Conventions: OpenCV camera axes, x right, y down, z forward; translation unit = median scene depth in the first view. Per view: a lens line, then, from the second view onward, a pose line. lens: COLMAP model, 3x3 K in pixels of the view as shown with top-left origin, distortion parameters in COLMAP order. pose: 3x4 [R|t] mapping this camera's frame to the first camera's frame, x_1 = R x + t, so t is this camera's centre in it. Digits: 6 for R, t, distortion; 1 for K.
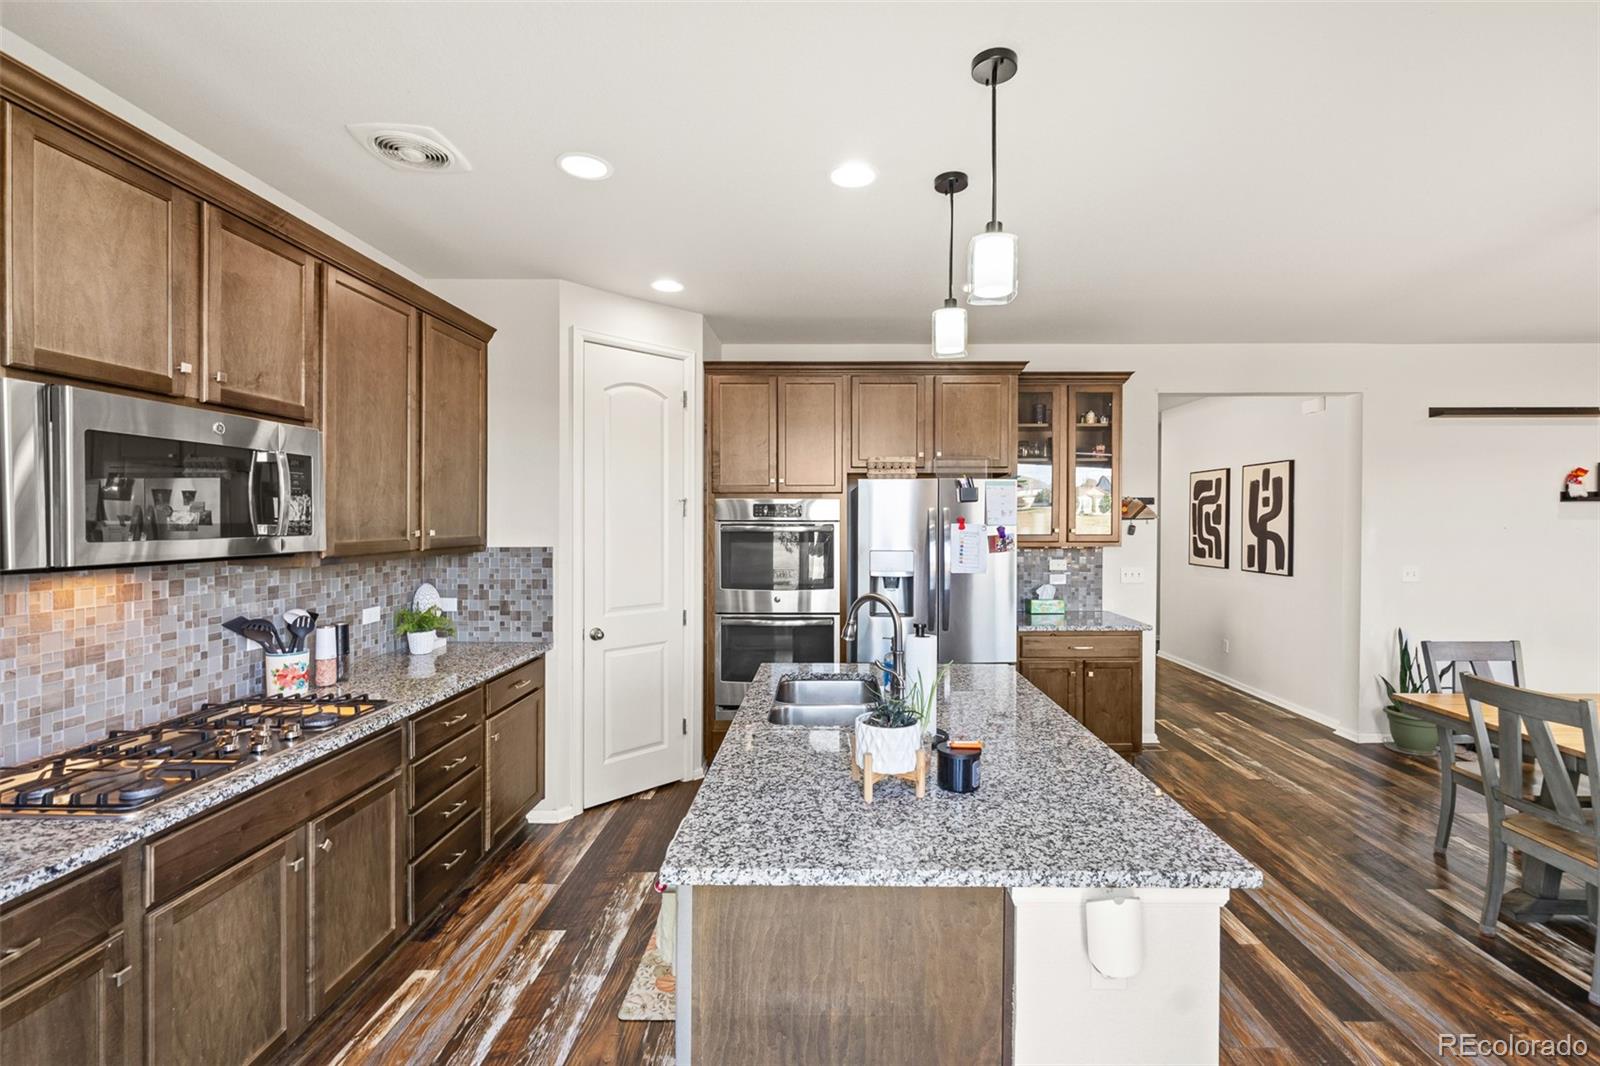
lens RADIAL K [[698.5, 0, 825.5], [0, 698.5, 530.9], [0, 0, 1]] dist [-0.000872, 0.000245]
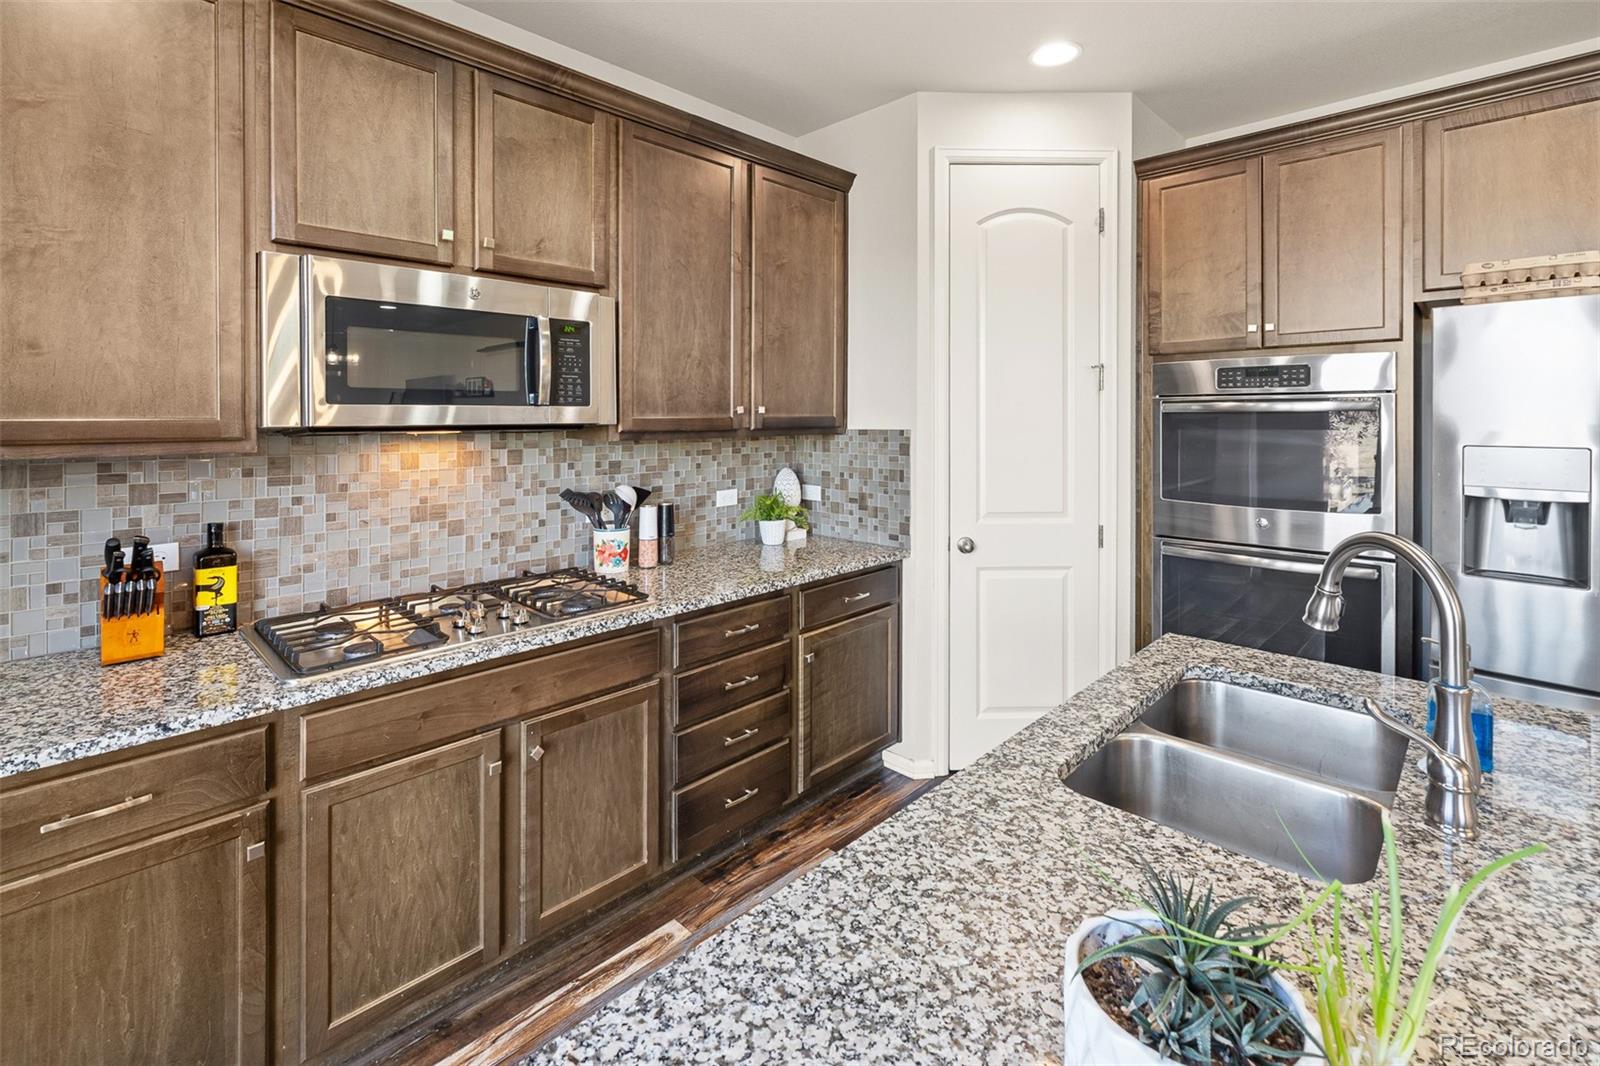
lens RADIAL K [[698.5, 0, 794.6], [0, 698.5, 424.2], [0, 0, 1]] dist [-0.000872, 0.000245]
pose [[0.715838, 0.001251, -0.698265, 0.085520], [-0.007239, 0.999958, -0.005630, 0.024411], [0.698229, 0.009085, 0.715817, 0.376953]]
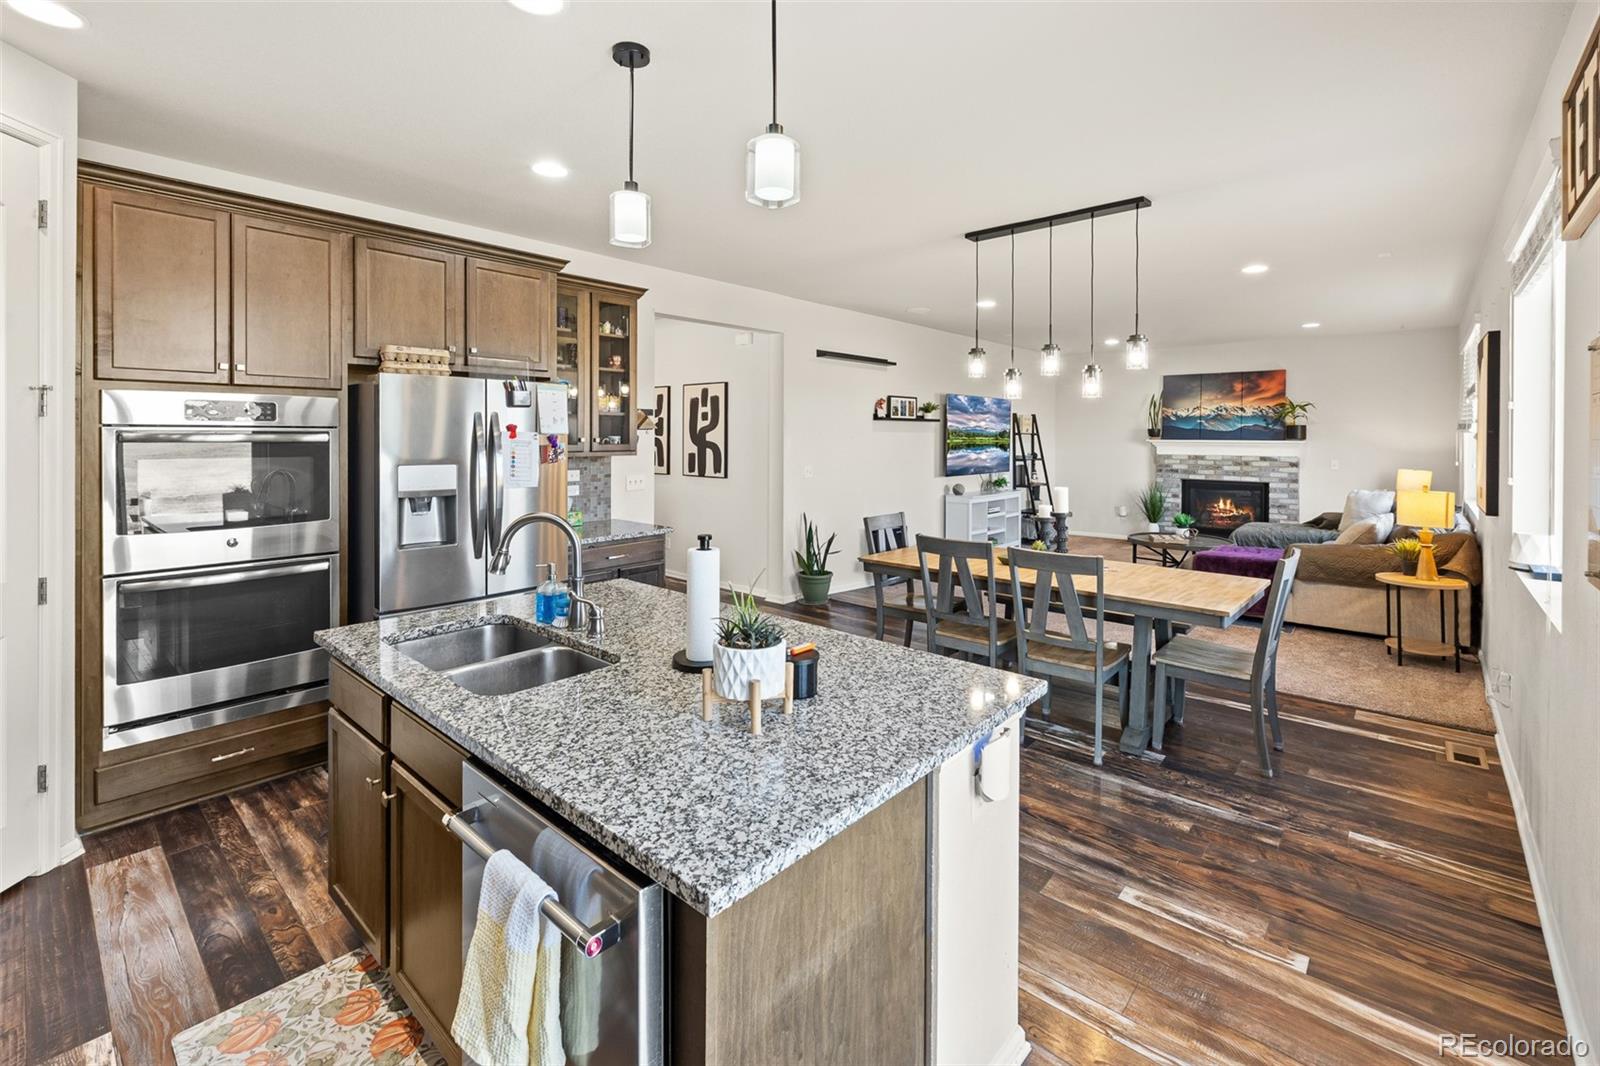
lens RADIAL K [[698.5, 0, 806.2], [0, 698.5, 440.9], [0, 0, 1]] dist [-0.000872, 0.000245]
pose [[0.656692, -0.003749, 0.754149, -0.286921], [0.008115, 0.999965, -0.002096, 0.007702], [-0.754115, 0.007496, 0.656700, 0.183372]]
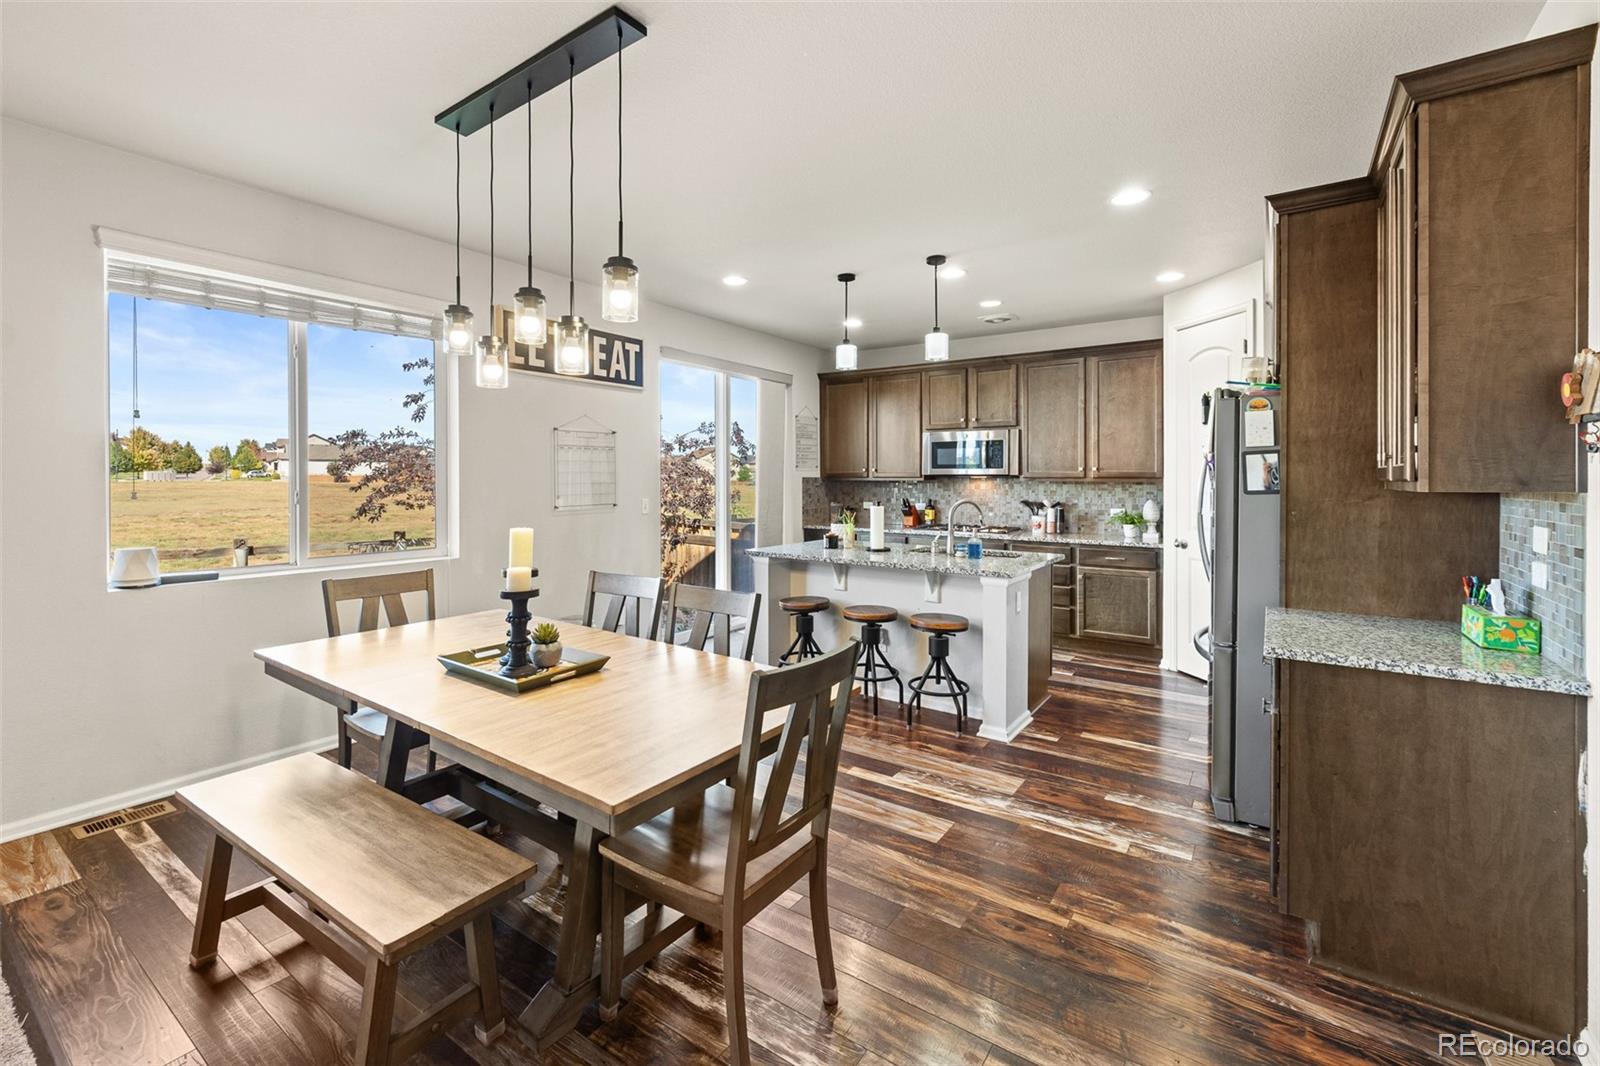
lens RADIAL K [[698.5, 0, 789.7], [0, 698.5, 488.3], [0, 0, 1]] dist [-0.000872, 0.000245]
pose [[-0.571432, 0.008406, -0.820607, 1.444805], [-0.018909, 0.999547, 0.023407, 0.025796], [0.820432, 0.028892, -0.571014, 1.357265]]
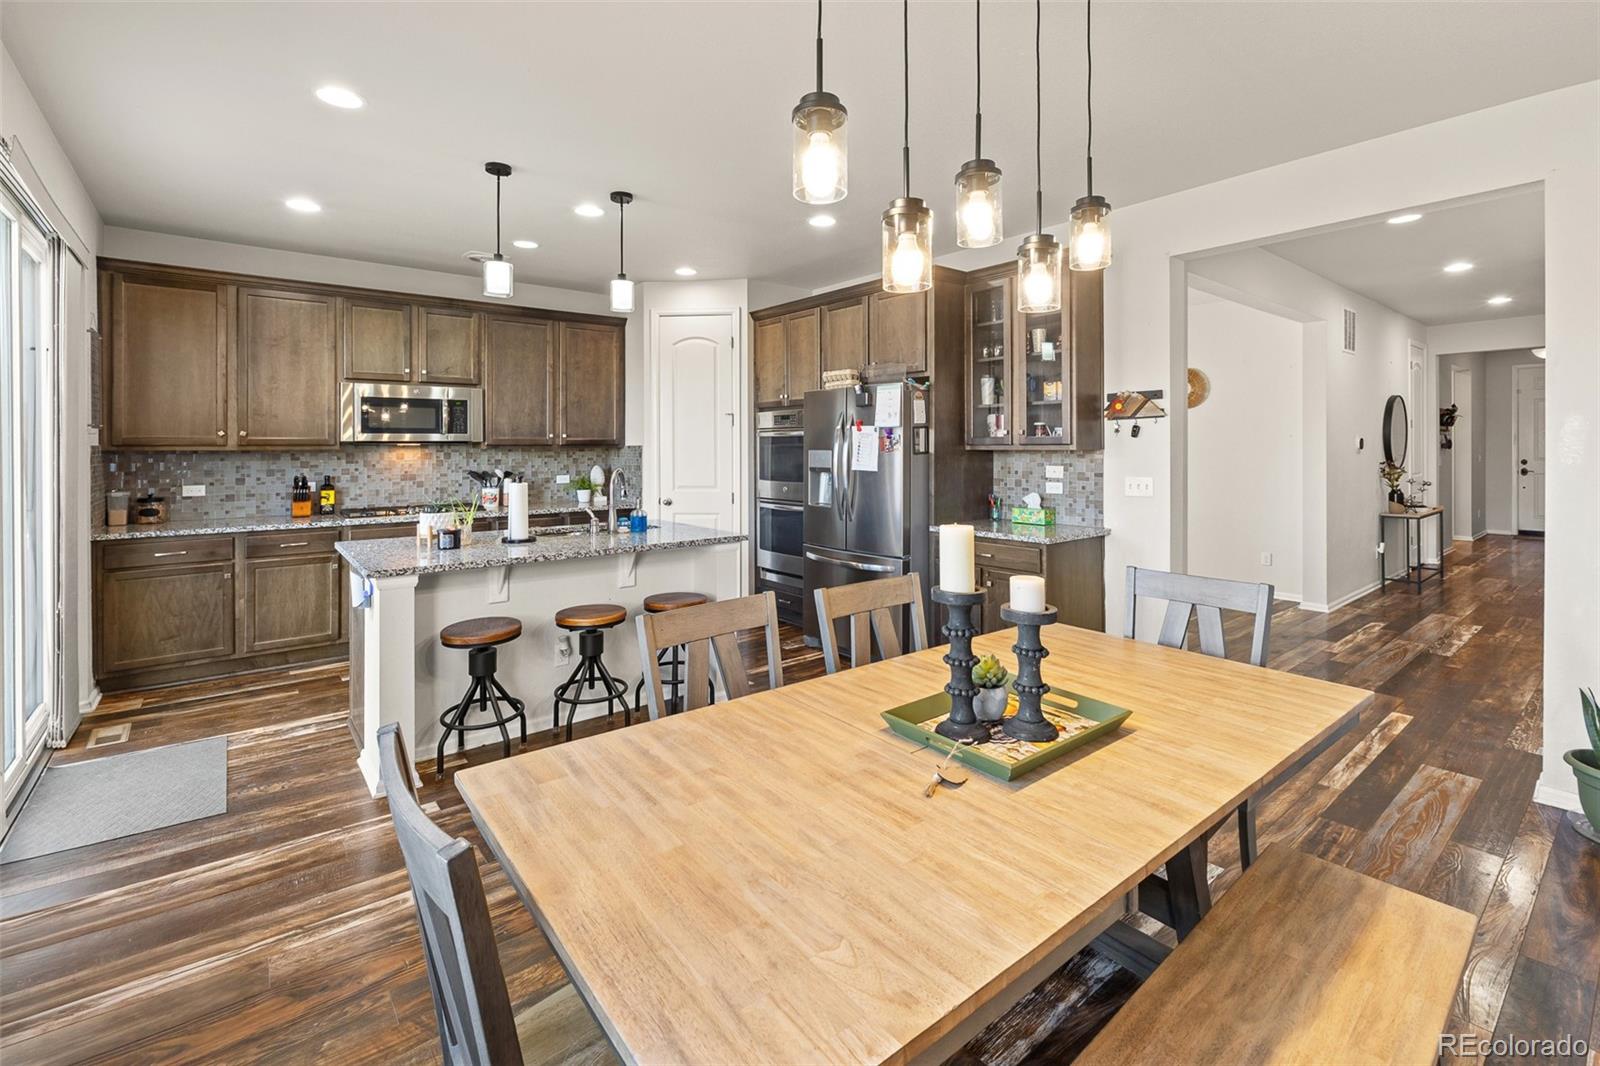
lens RADIAL K [[698.5, 0, 808.3], [0, 698.5, 446.4], [0, 0, 1]] dist [-0.000872, 0.000245]
pose [[0.636926, -0.002443, -0.770921, 1.286798], [-0.009411, 0.999896, -0.010944, 0.044960], [0.770868, 0.014226, 0.636837, 0.284648]]
